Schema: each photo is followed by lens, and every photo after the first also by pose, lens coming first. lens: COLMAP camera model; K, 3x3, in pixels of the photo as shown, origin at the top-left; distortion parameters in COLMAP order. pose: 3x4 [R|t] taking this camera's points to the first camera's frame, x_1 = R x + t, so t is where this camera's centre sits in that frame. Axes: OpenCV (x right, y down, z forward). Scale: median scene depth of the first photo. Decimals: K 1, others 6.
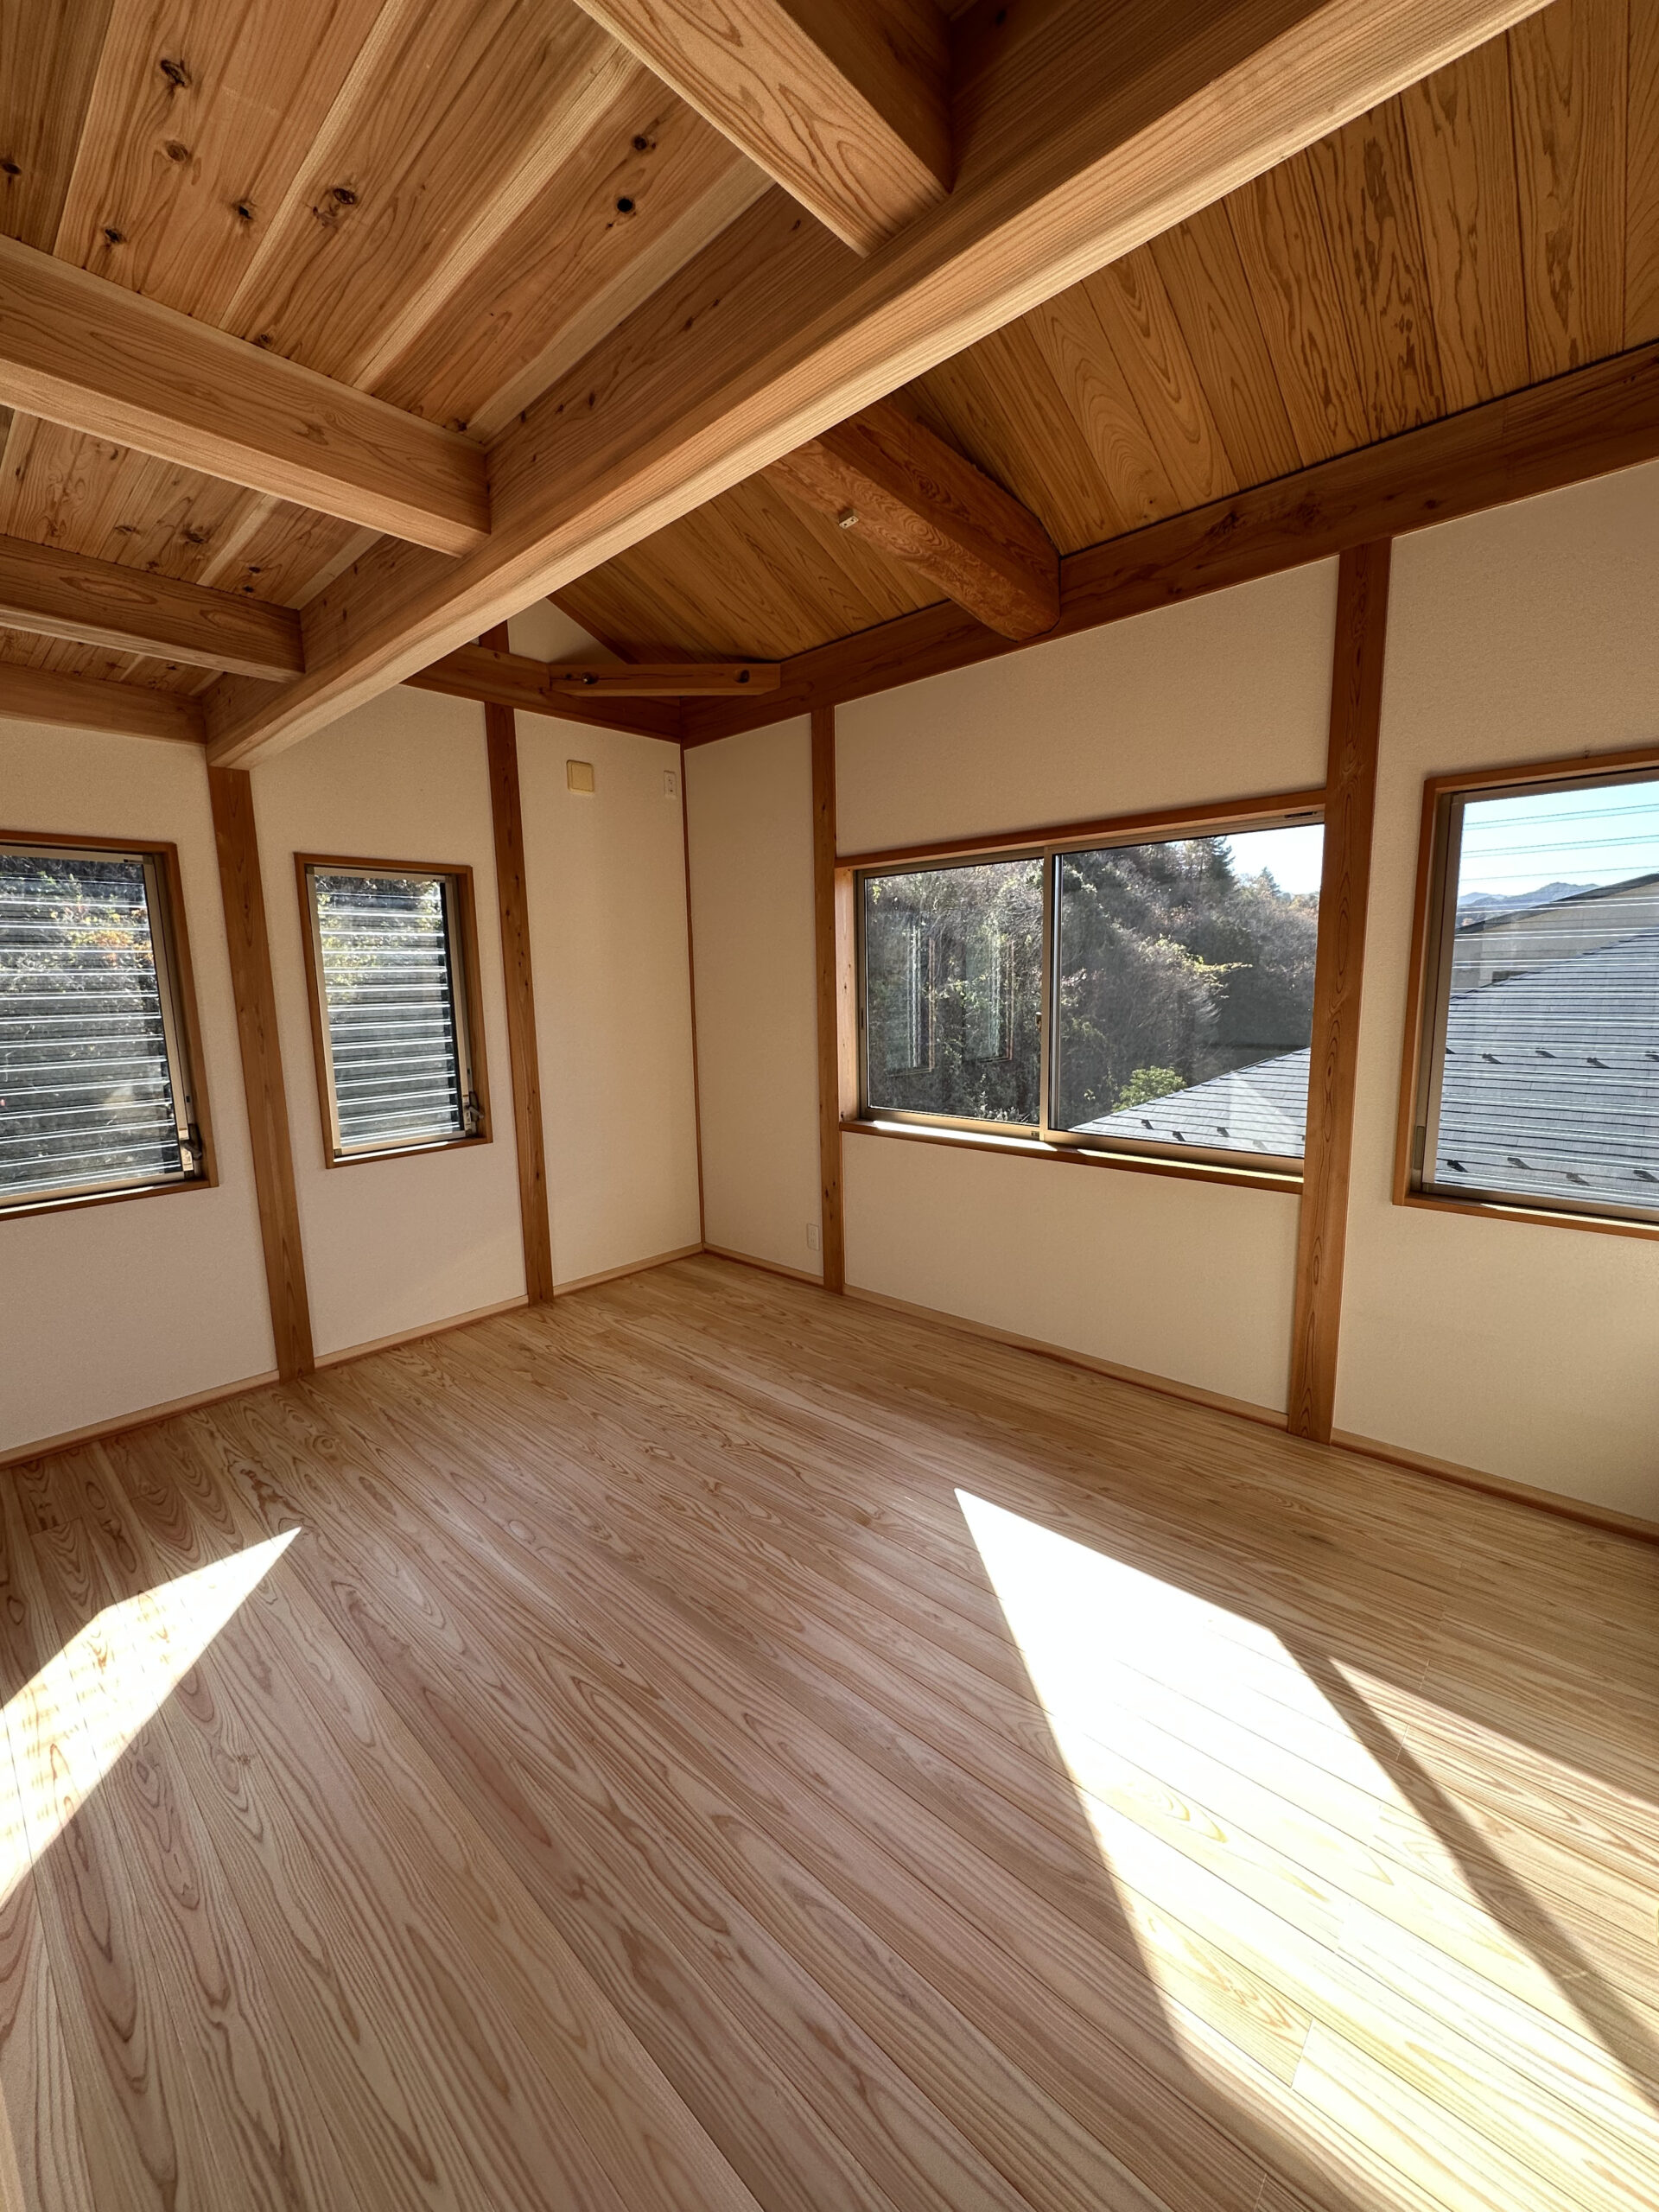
lens RADIAL K [[879.2, 0, 830.7], [0, 879.2, 1102.5], [0, 0, 1]] dist [0.001378, 0.000073]
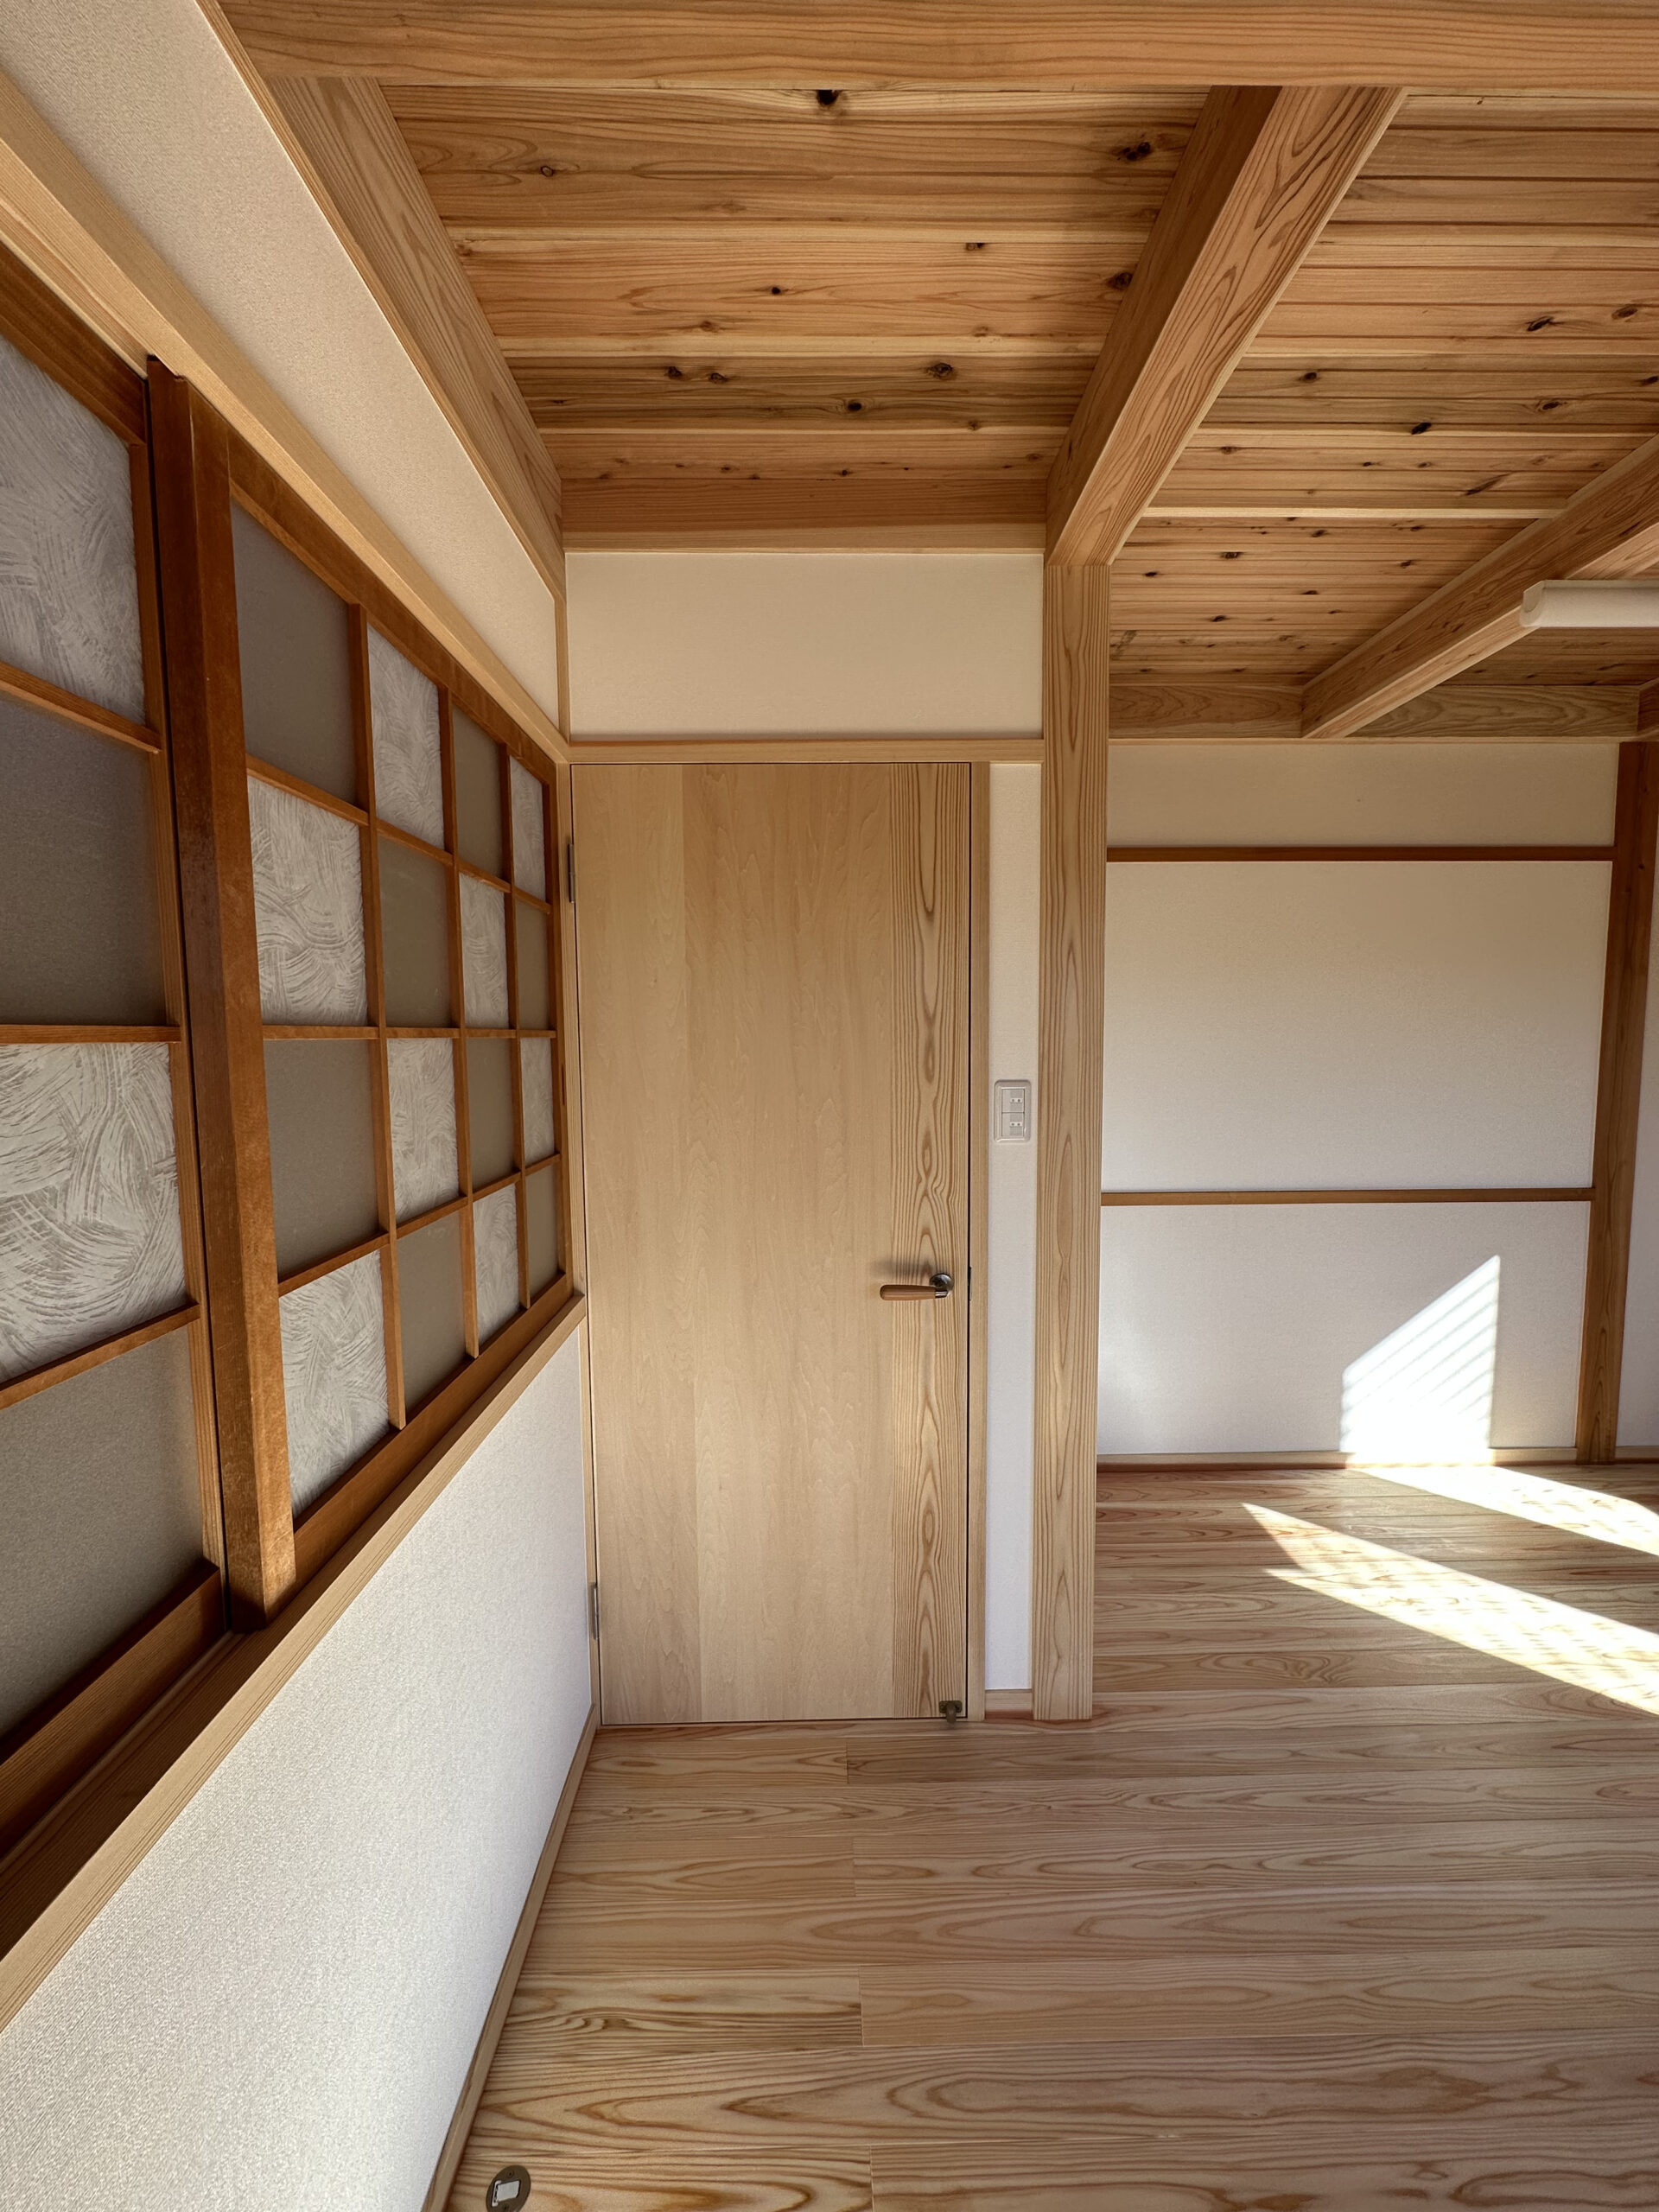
lens RADIAL K [[879.2, 0, 830.0], [0, 879.2, 1105.7], [0, 0, 1]] dist [0.001378, 0.000073]
pose [[-0.729229, 0.083615, -0.679141, 1.206523], [-0.073972, 0.977057, 0.199721, -0.197163], [0.680259, 0.195880, -0.706313, 1.611461]]
